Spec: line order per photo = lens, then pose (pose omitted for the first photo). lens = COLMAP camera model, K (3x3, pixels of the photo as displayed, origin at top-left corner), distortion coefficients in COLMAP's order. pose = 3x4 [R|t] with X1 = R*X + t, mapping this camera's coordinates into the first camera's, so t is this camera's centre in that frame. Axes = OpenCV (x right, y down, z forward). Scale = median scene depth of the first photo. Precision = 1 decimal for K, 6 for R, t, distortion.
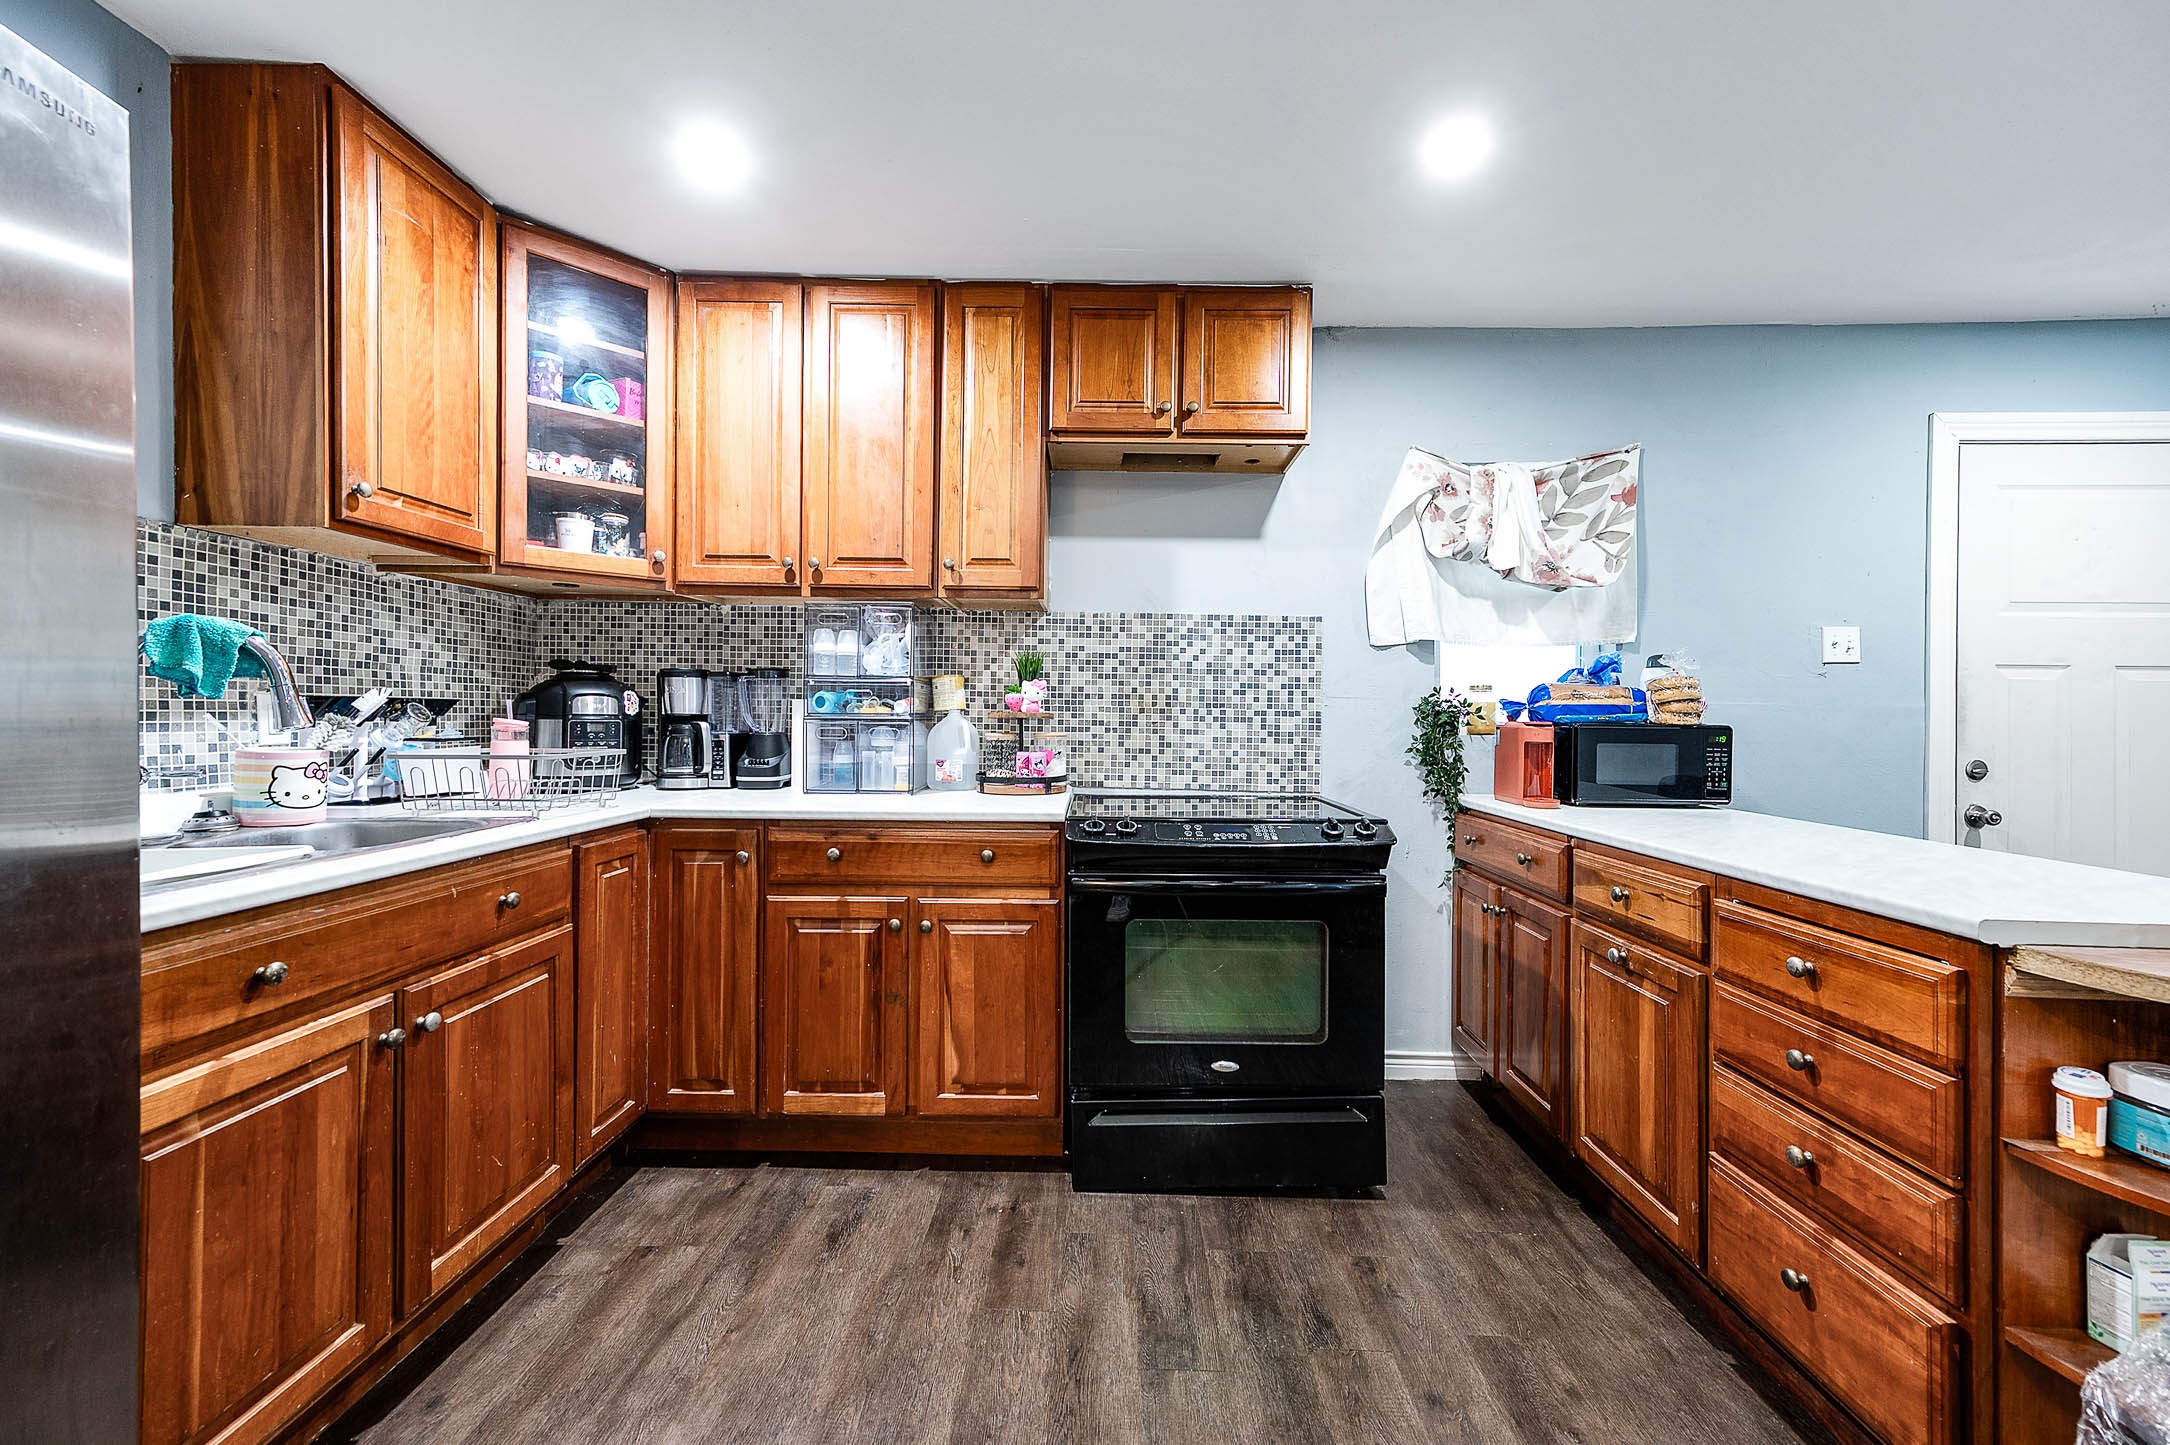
lens RADIAL K [[850.8, 0, 1085.1], [0, 850.8, 714.0], [0, 0, 1]] dist [0.007441, 0.000840]
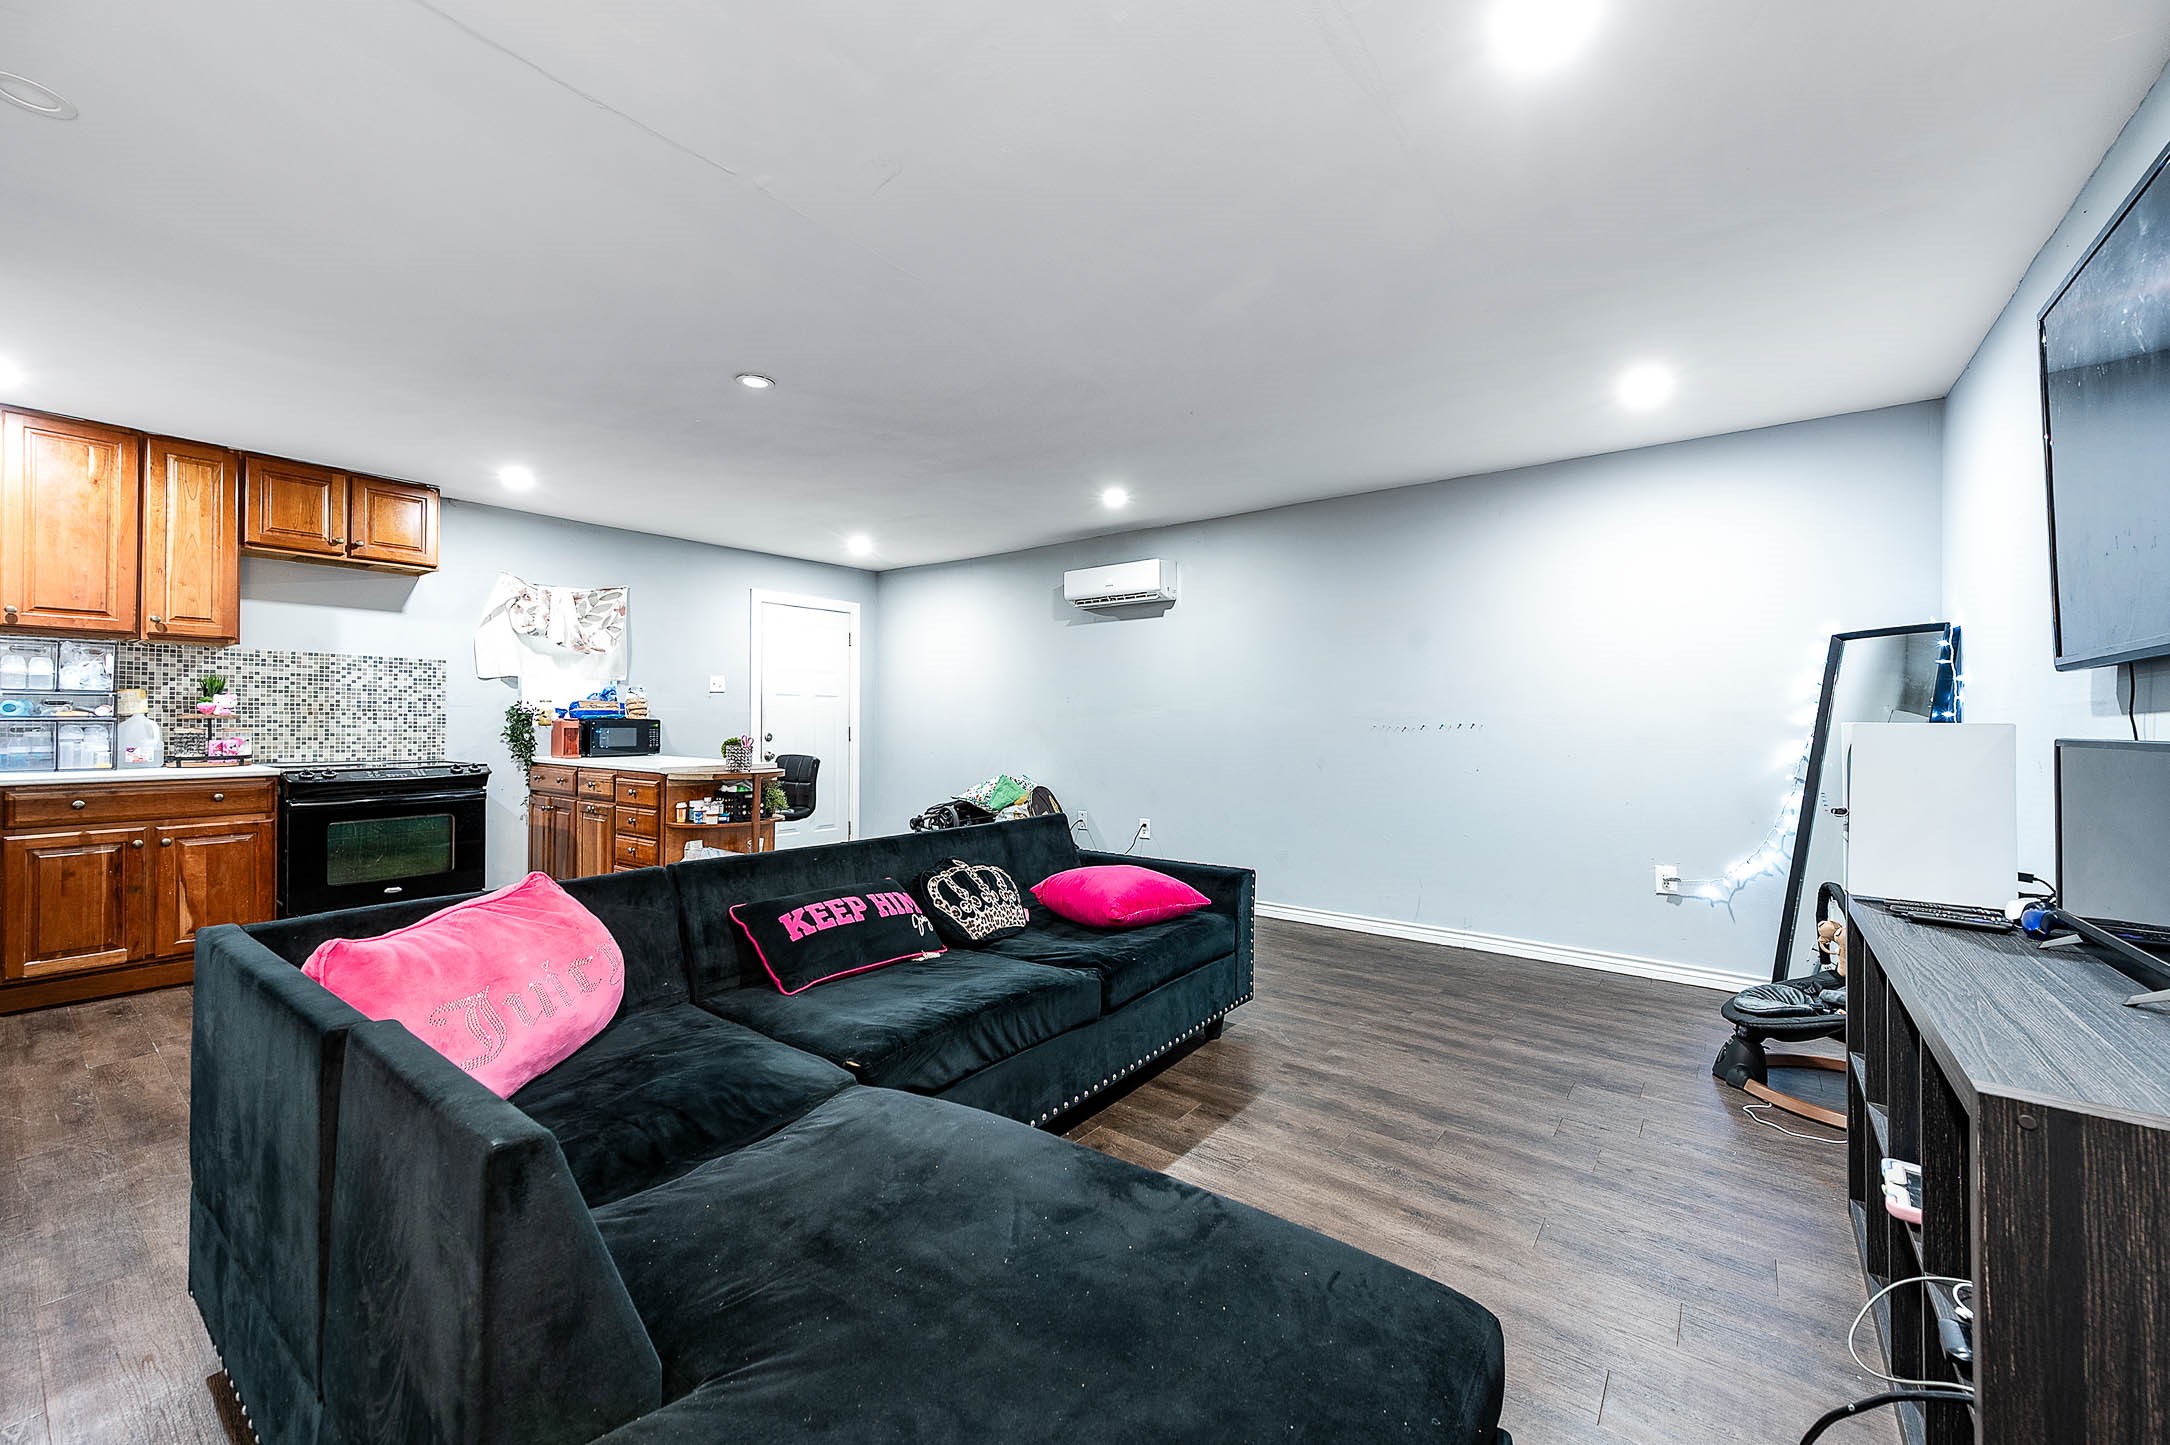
lens RADIAL K [[850.8, 0, 1085.2], [0, 850.8, 713.5], [0, 0, 1]] dist [0.007441, 0.000840]
pose [[0.594858, -0.002625, 0.803827, -0.400827], [0.004271, 0.999991, 0.000104, 0.002409], [-0.803819, 0.003371, 0.594864, -1.253244]]
